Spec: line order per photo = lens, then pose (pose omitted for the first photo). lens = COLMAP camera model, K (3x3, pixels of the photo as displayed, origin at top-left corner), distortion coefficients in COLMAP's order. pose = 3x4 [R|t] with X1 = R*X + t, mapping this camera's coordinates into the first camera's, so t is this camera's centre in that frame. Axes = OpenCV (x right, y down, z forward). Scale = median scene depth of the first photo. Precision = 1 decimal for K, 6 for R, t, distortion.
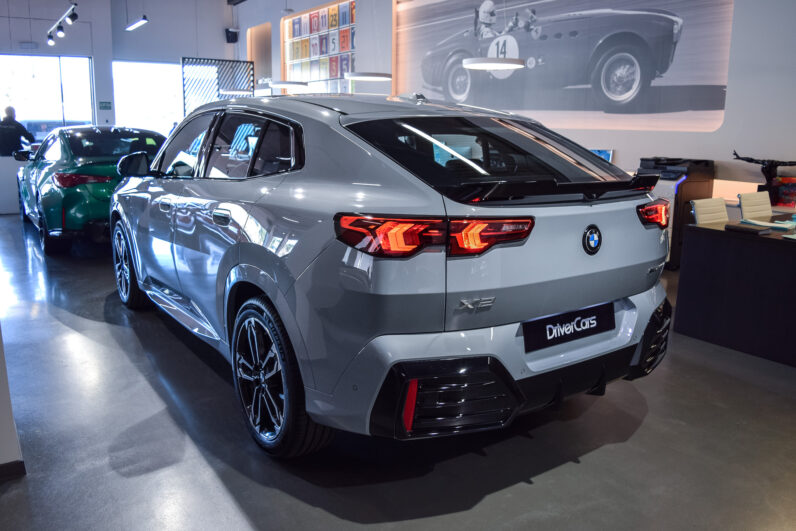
lens RADIAL K [[633.9, 0, 398.0], [0, 633.9, 265.5], [0, 0, 1]] dist [-0.066333, 0.000820]
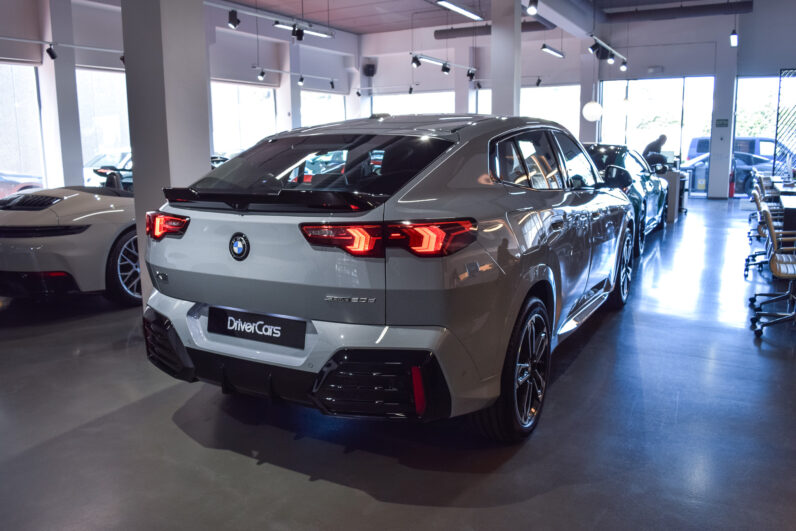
lens RADIAL K [[633.9, 0, 398.0], [0, 633.9, 265.5], [0, 0, 1]] dist [-0.066333, 0.000820]
pose [[0.452823, 0.152323, -0.878492, 1.307359], [-0.176165, 0.981160, 0.079319, -0.134840], [0.874023, 0.118842, 0.471126, 0.685472]]
